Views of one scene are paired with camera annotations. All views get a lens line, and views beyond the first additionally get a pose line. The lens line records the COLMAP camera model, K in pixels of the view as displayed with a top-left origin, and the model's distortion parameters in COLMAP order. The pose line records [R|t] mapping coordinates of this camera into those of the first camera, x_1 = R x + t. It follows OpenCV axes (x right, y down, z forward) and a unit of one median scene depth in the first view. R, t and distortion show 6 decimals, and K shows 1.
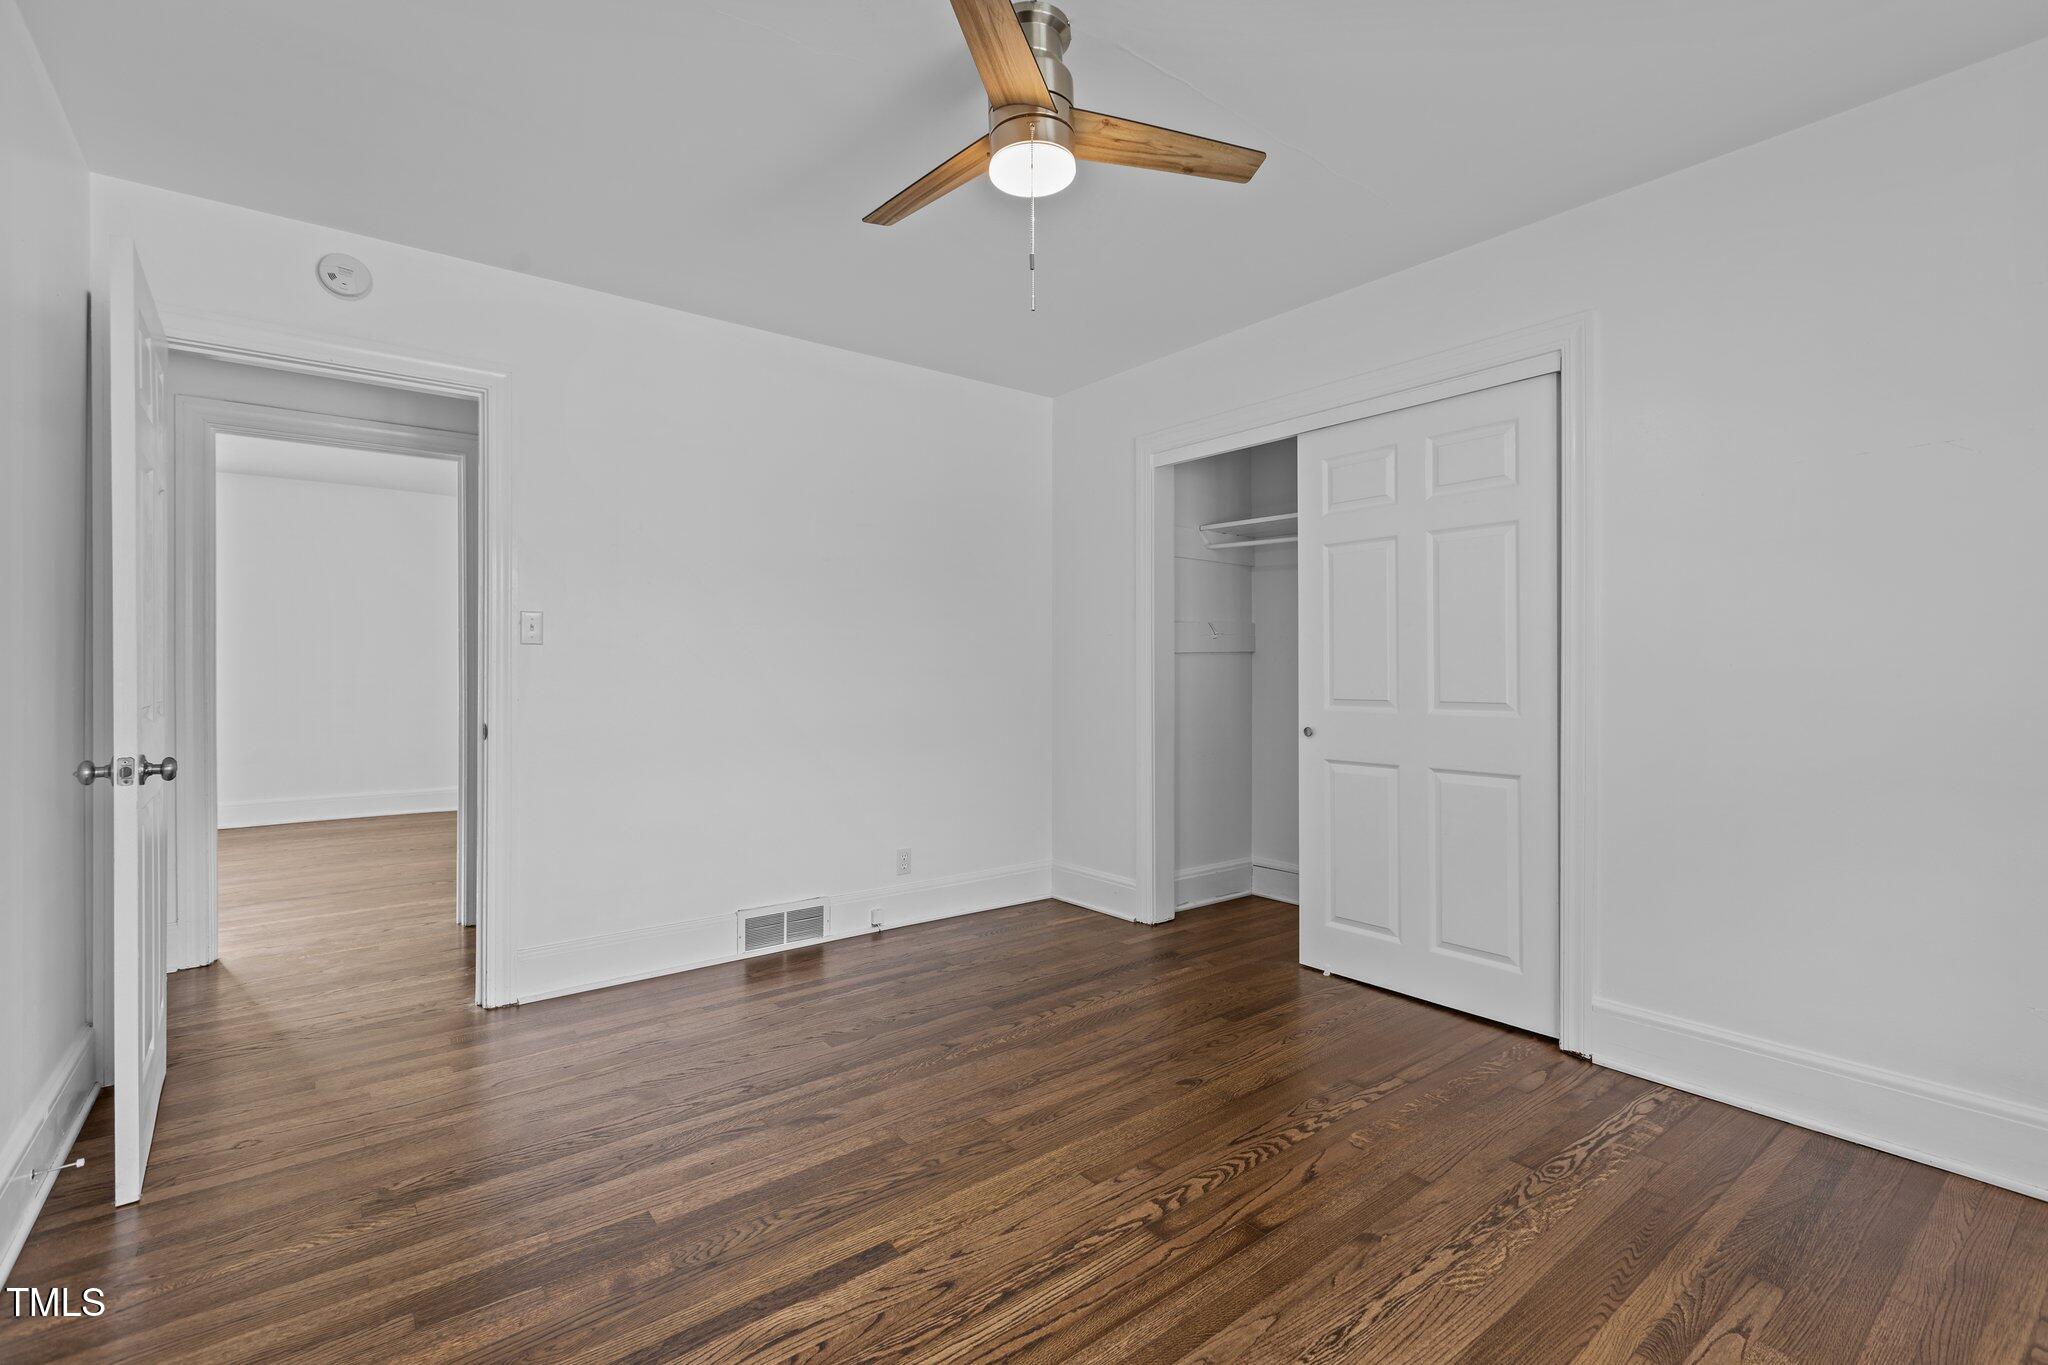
lens RADIAL K [[914.0, 0, 1024.0], [0, 914.0, 682.5], [0, 0, 1]] dist [0.008687, -0.000129]
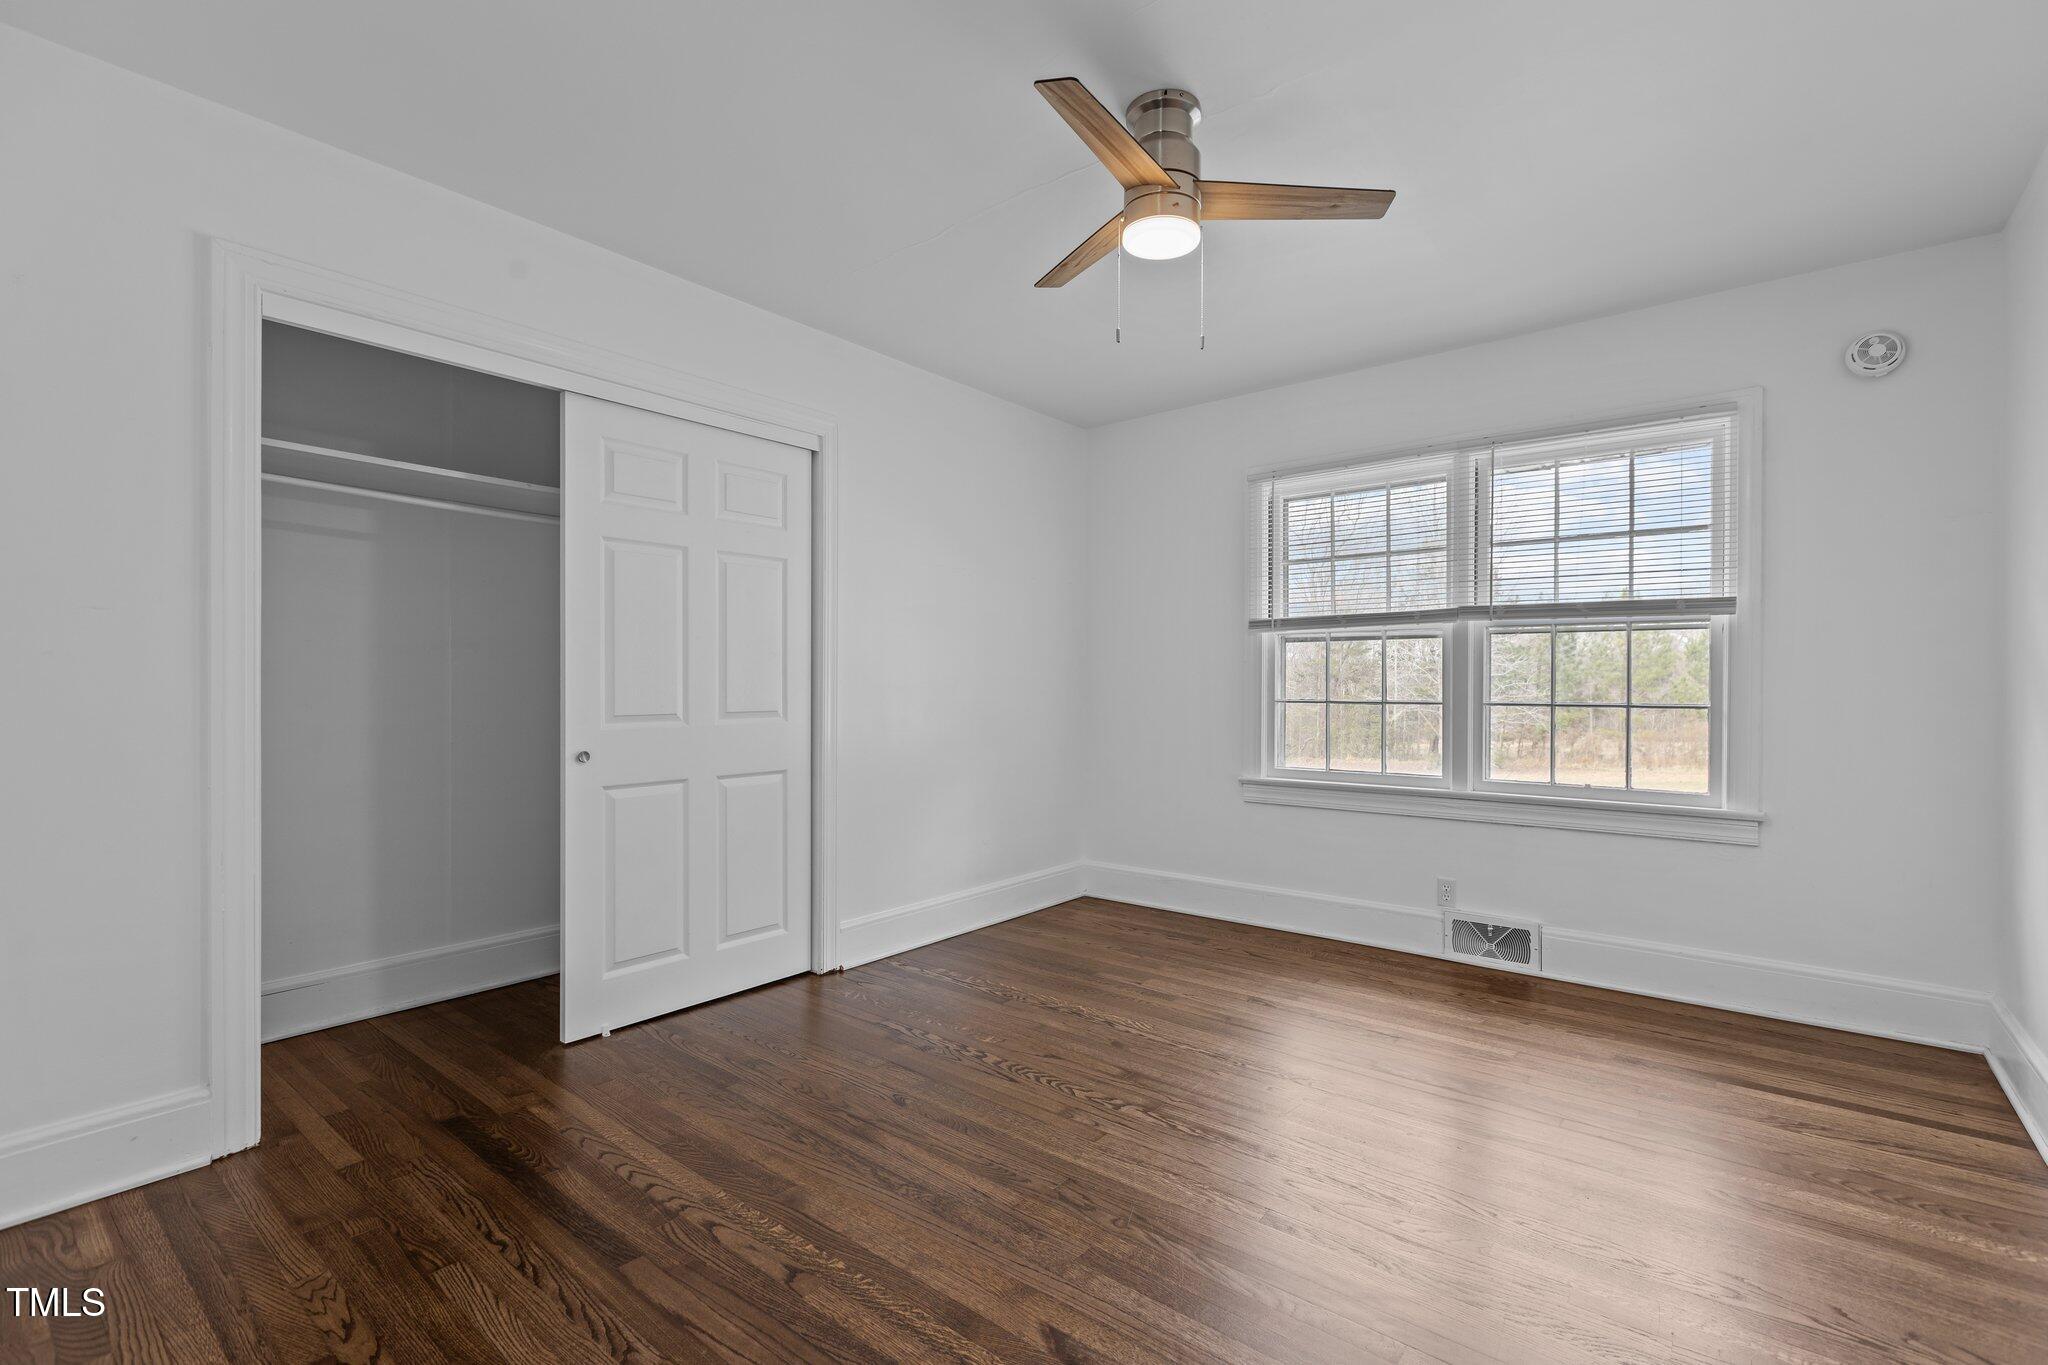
lens RADIAL K [[916.1, 0, 1032.0], [0, 916.1, 698.4], [0, 0, 1]] dist [-0.001257, -0.000284]
pose [[-0.222107, -0.012465, 0.974943, -0.746912], [0.013210, 0.999788, 0.015793, -0.008701], [-0.974933, 0.016387, -0.221896, 0.994321]]
